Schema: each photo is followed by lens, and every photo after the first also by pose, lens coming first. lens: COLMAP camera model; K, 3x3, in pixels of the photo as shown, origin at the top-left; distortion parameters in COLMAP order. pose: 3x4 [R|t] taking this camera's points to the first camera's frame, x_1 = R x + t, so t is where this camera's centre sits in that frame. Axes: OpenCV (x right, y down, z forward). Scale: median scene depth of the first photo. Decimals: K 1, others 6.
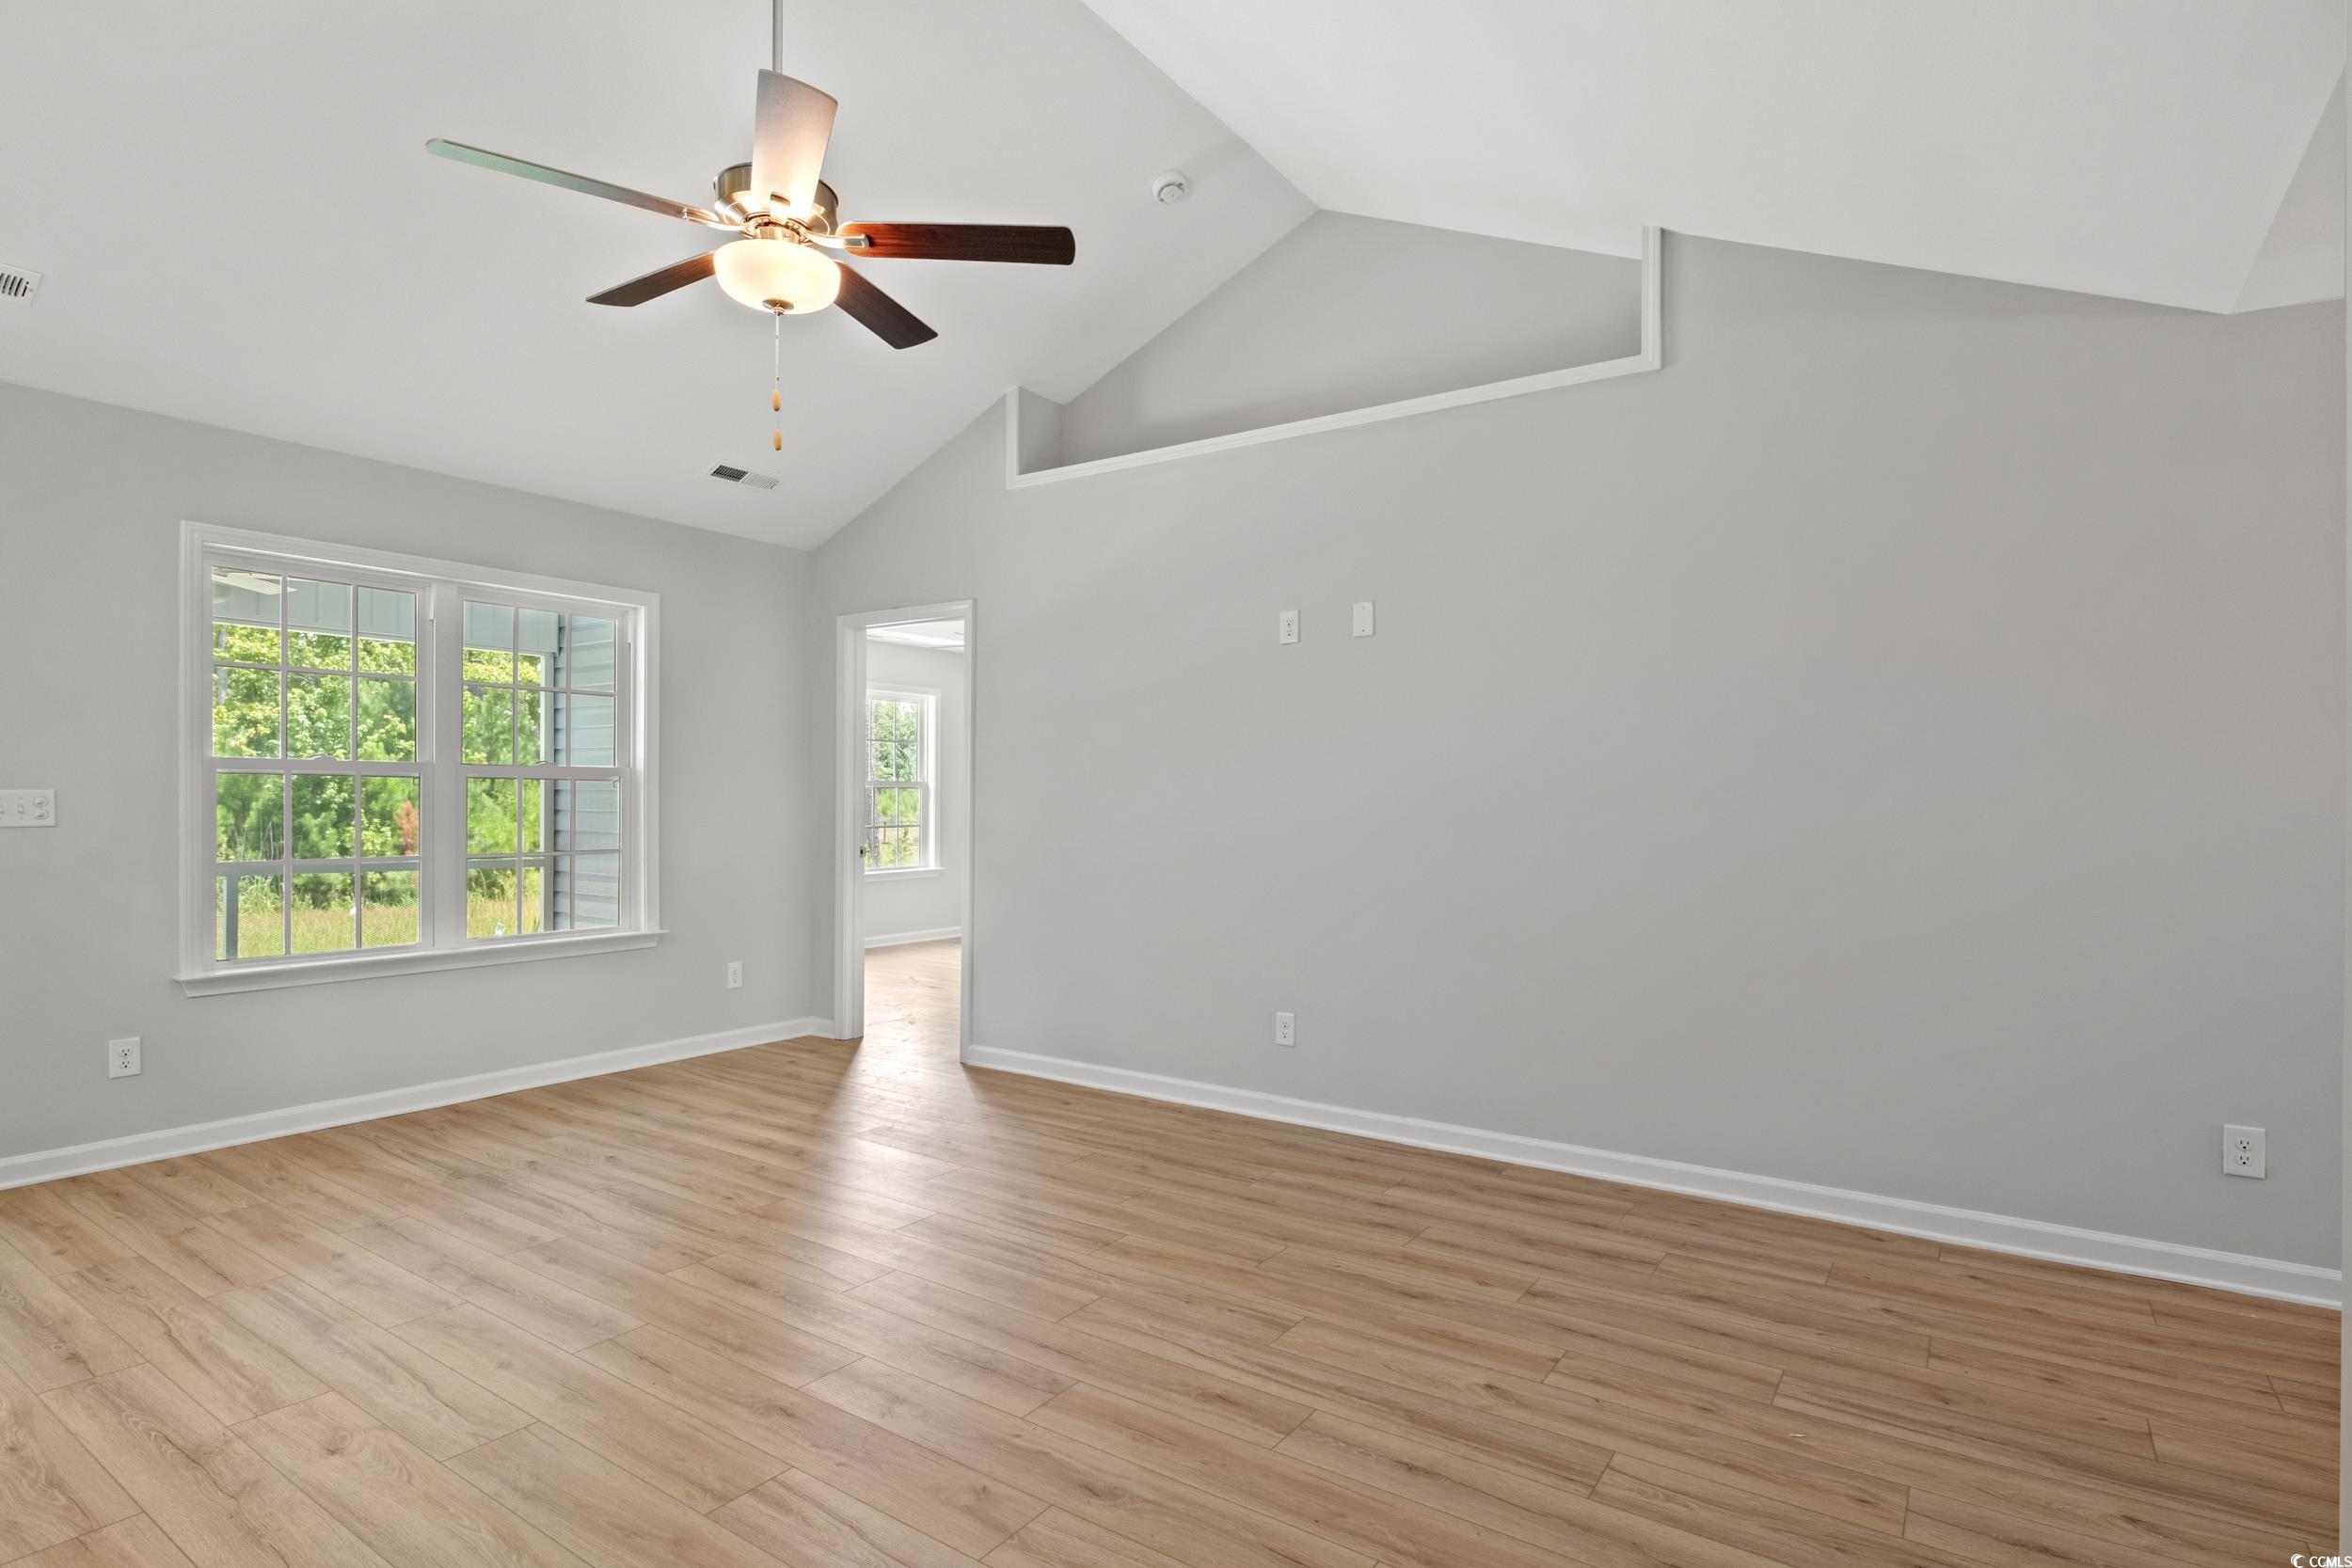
lens RADIAL K [[1183.8, 0, 1192.2], [0, 1183.8, 807.9], [0, 0, 1]] dist [-0.005466, -0.000081]
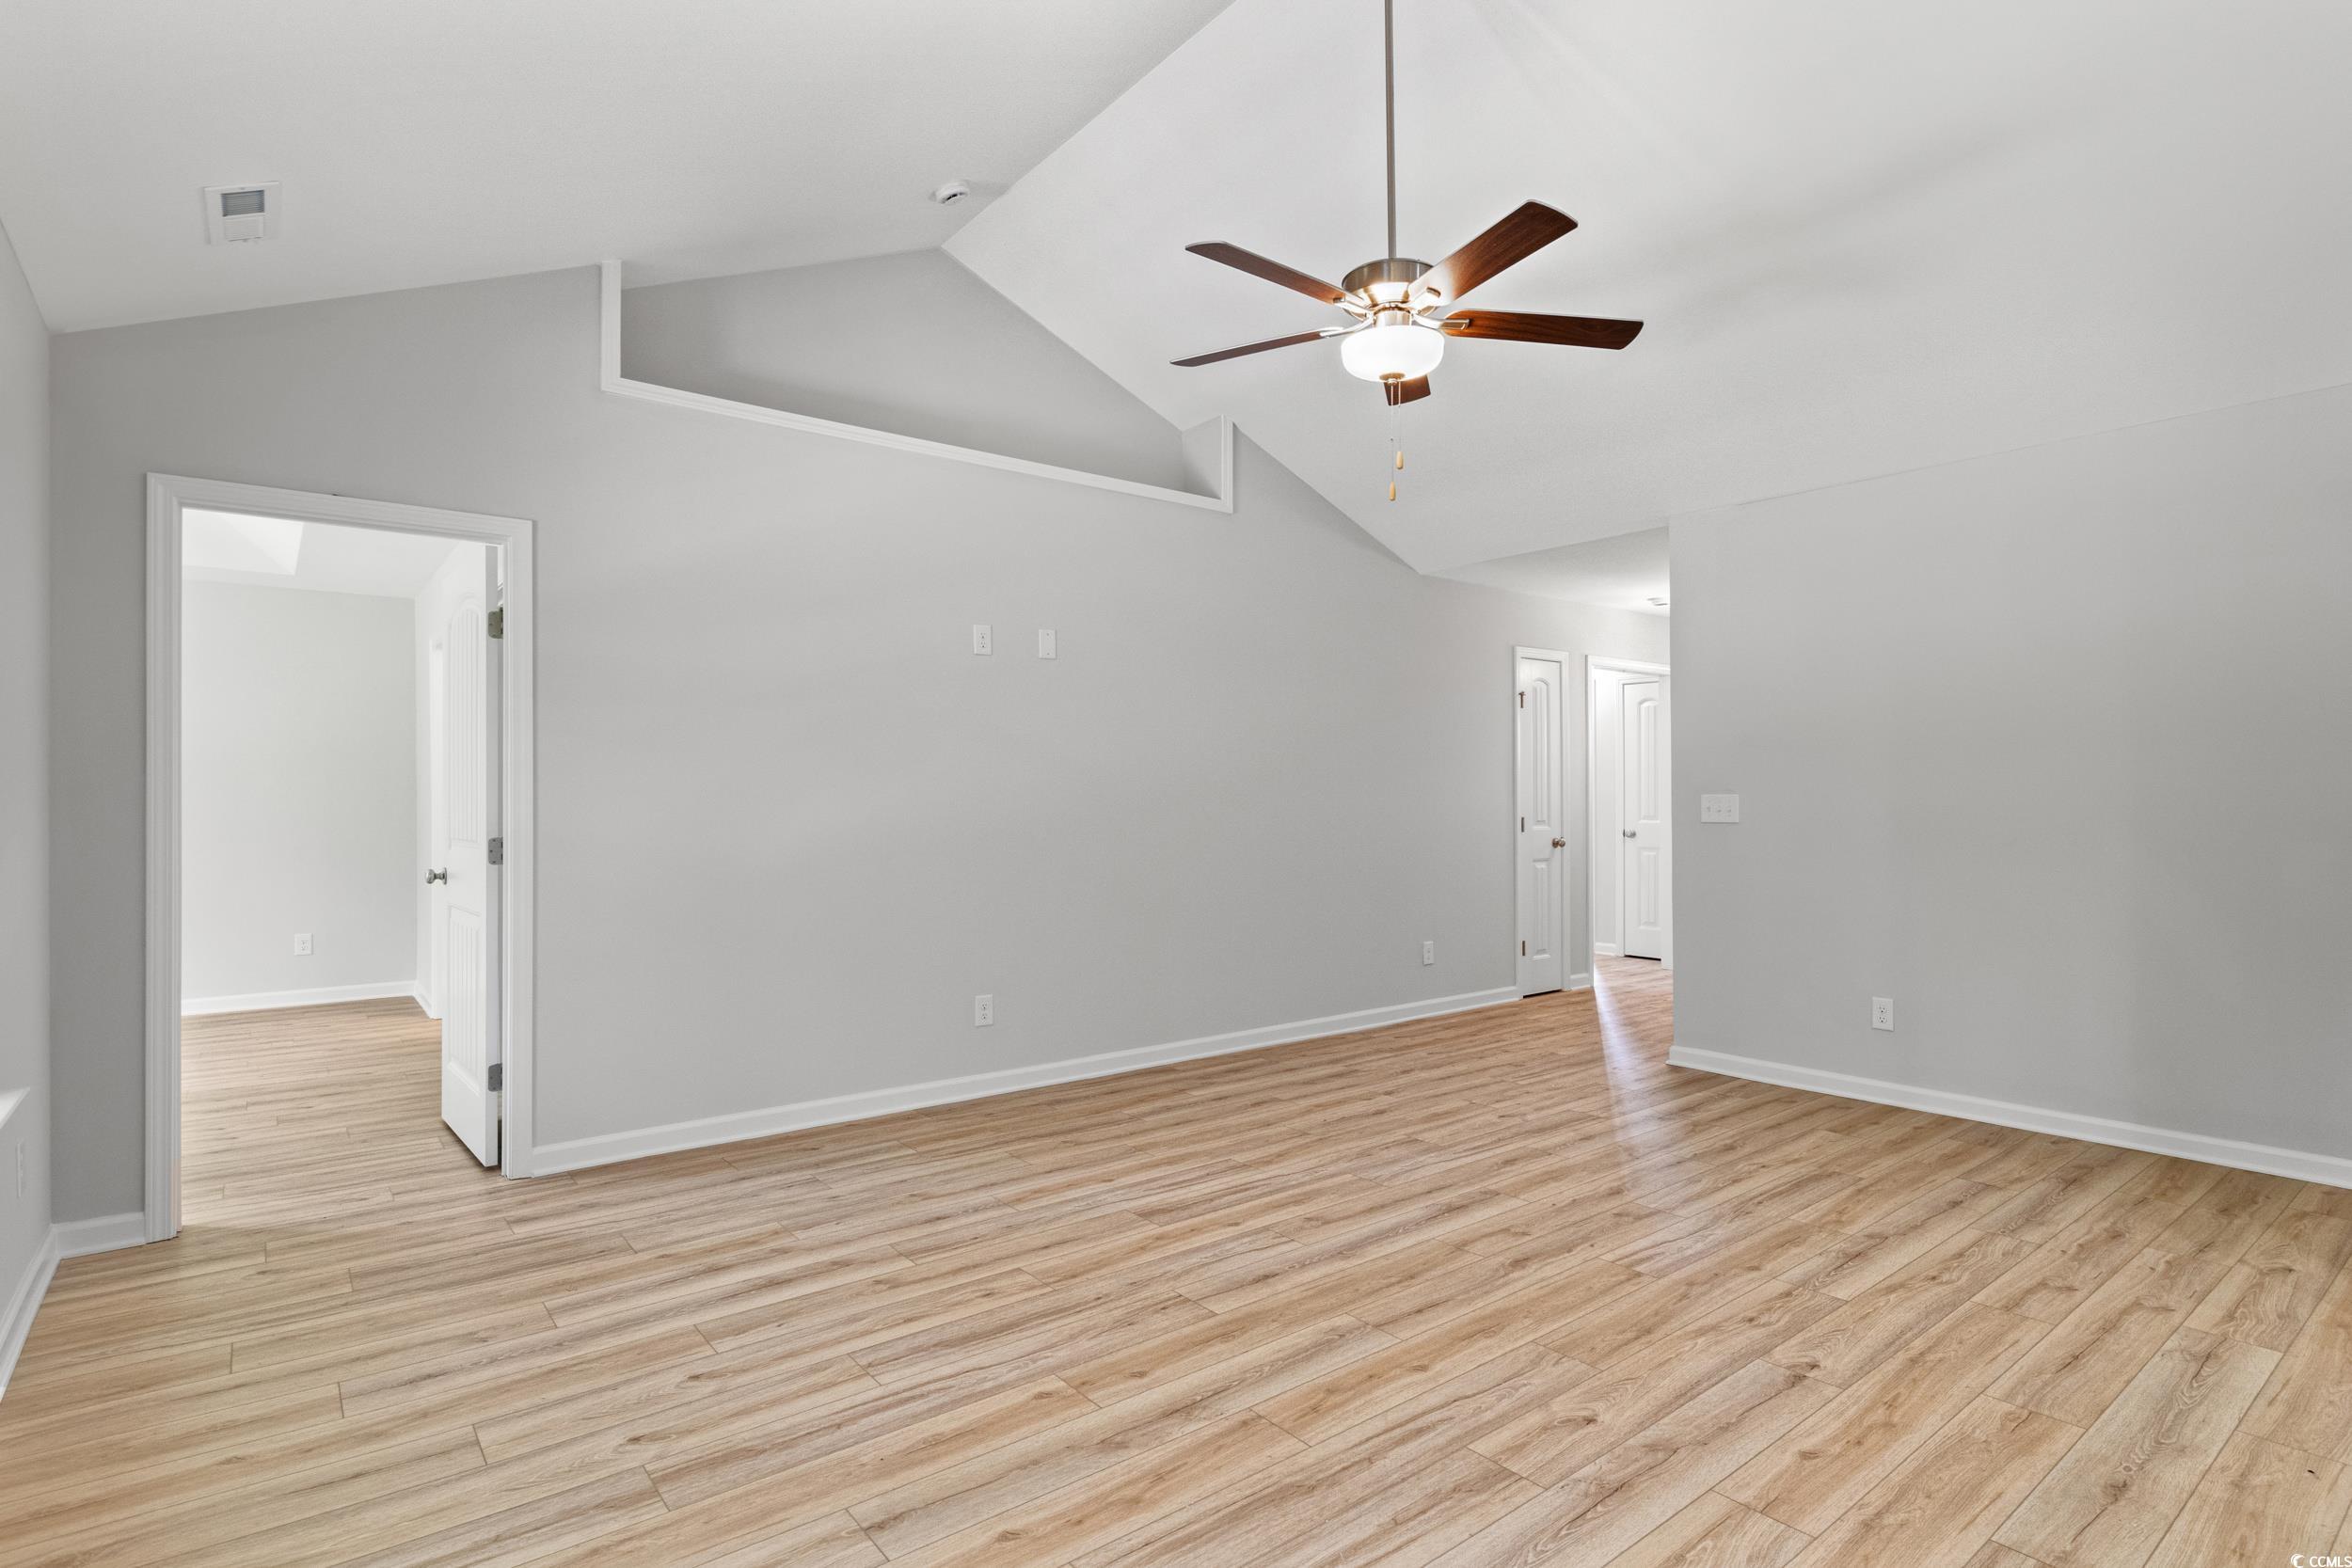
lens RADIAL K [[1186.3, 0, 1191.3], [0, 1186.3, 787.2], [0, 0, 1]] dist [-0.006995, -0.000462]
pose [[0.296946, 0.000323, 0.954894, -1.210188], [0.012198, 0.999917, -0.004131, -0.013731], [-0.954816, 0.012874, 0.296917, 0.667504]]
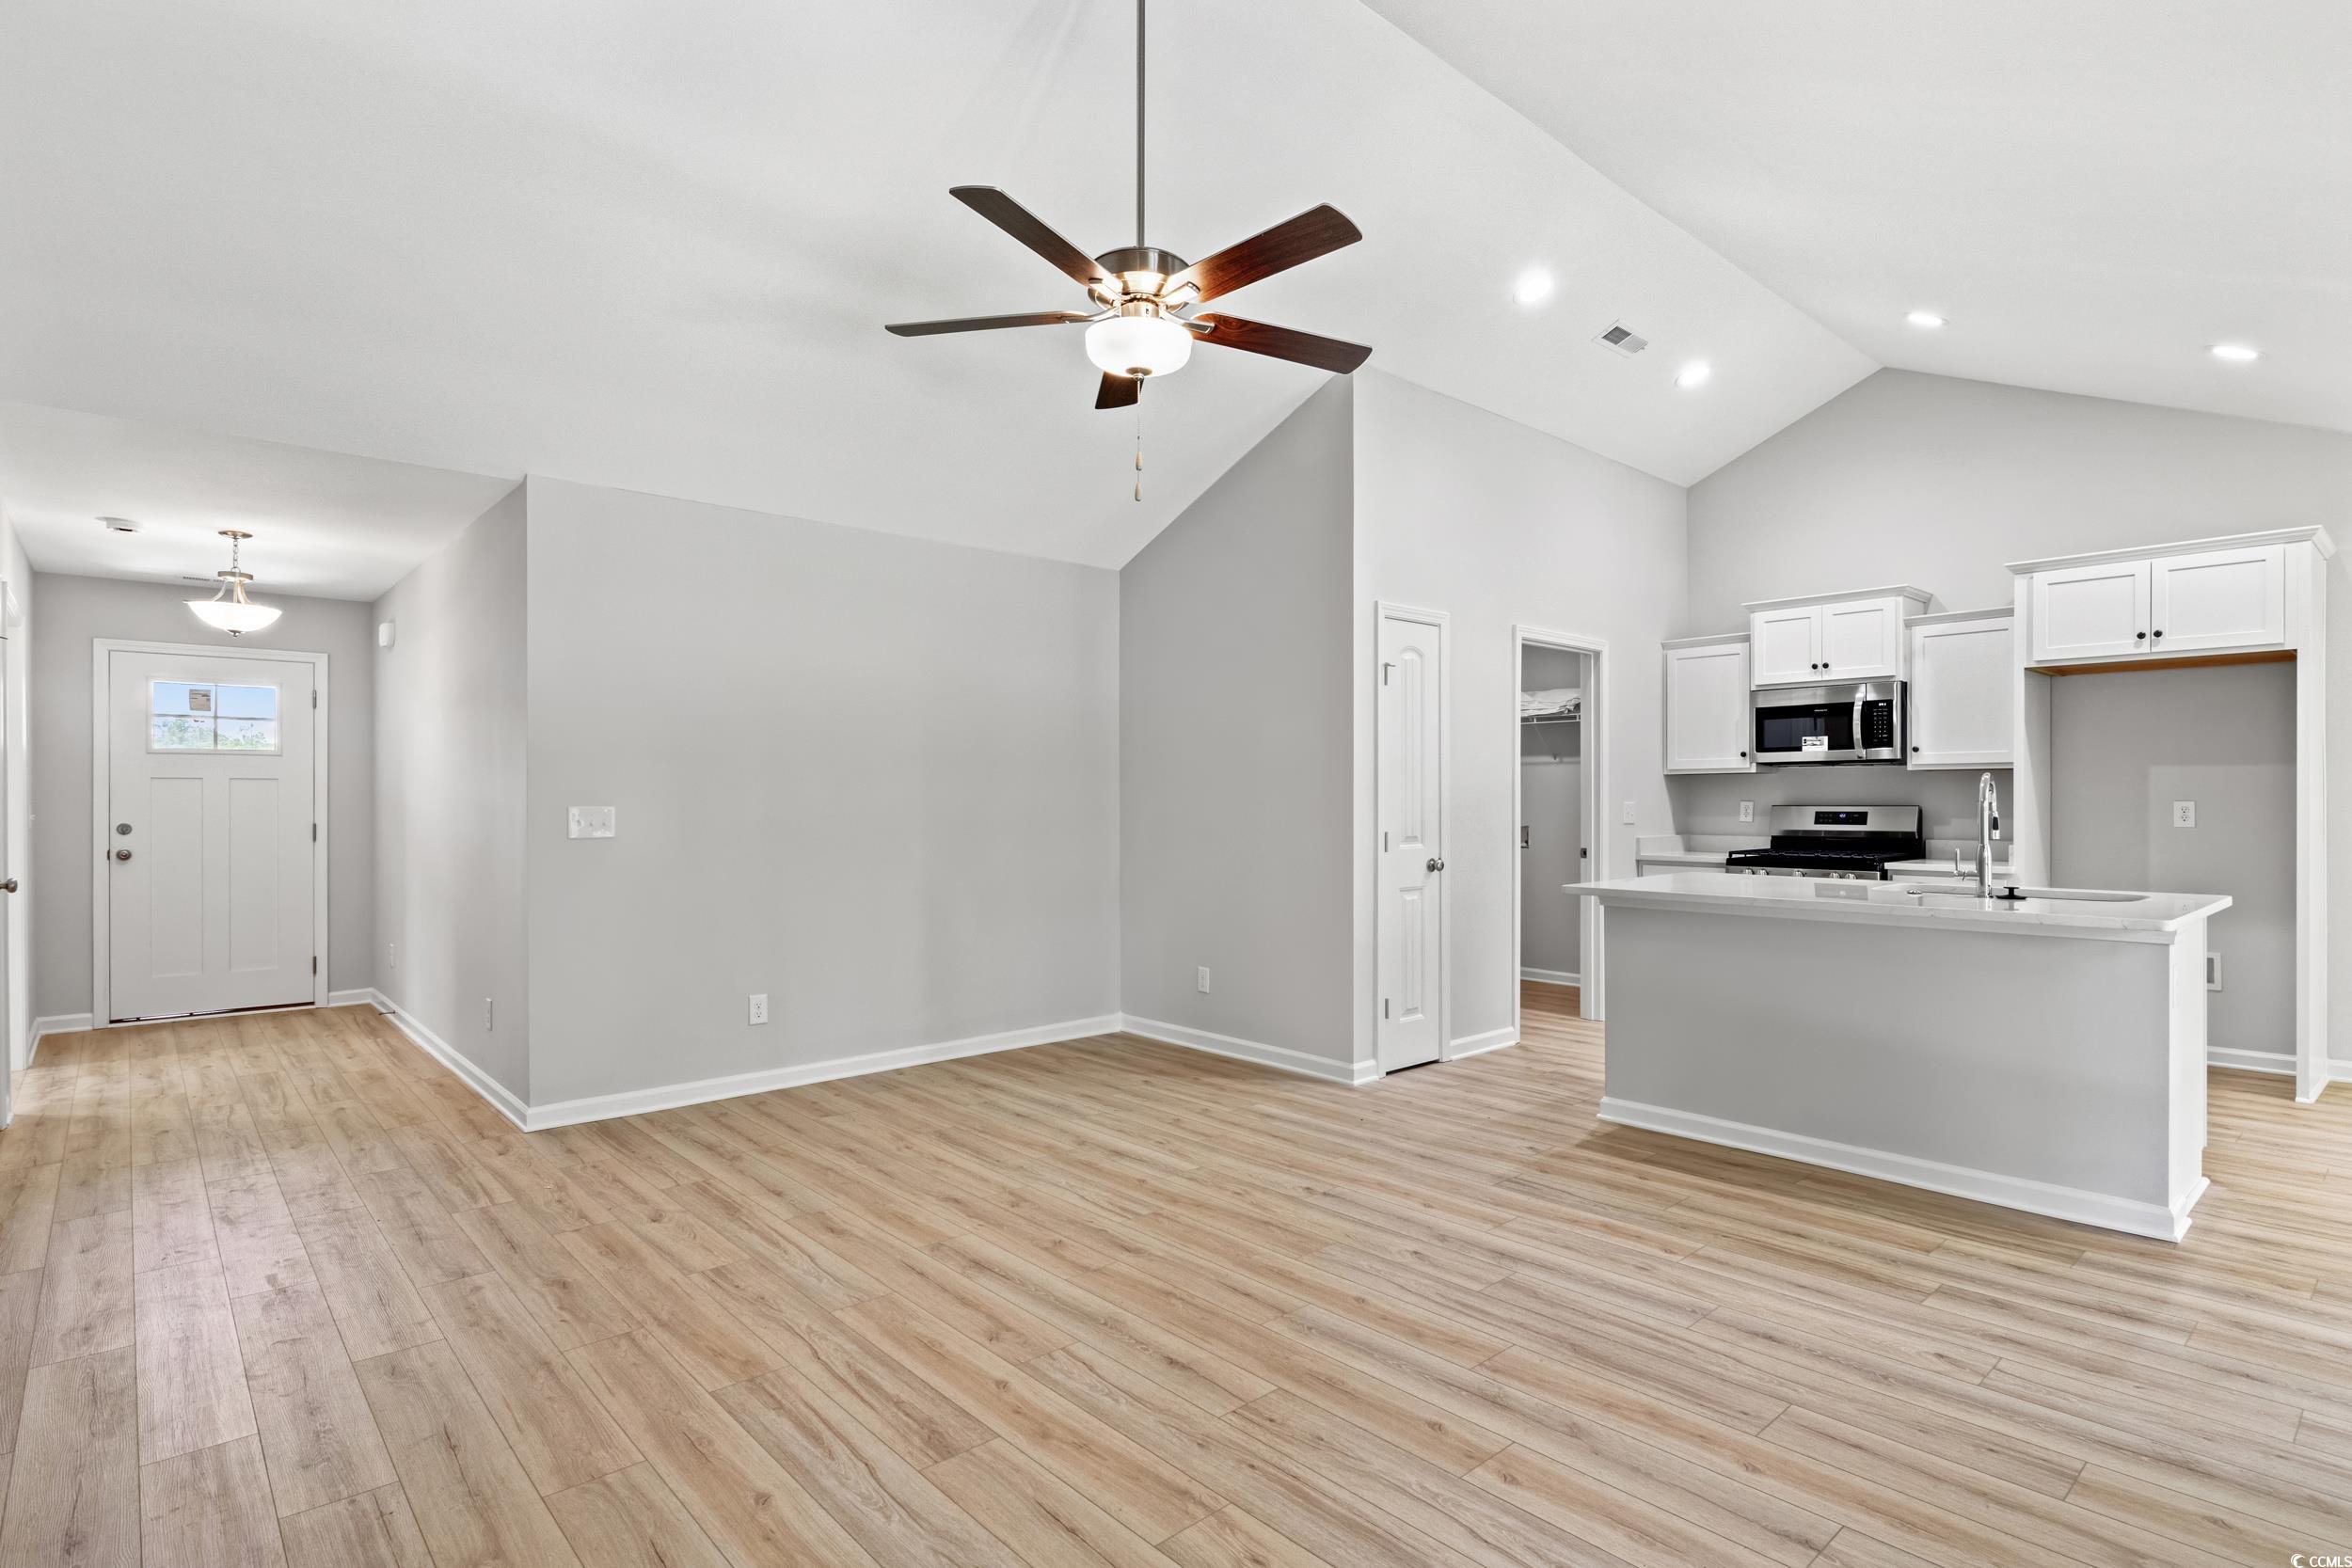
lens RADIAL K [[1186.3, 0, 1191.3], [0, 1186.3, 787.2], [0, 0, 1]] dist [-0.006995, -0.000462]
pose [[-0.972213, -0.000310, 0.234099, -0.525946], [-0.000371, 1.000000, -0.000217, -0.026314], [-0.234099, -0.000298, -0.972213, 1.649509]]
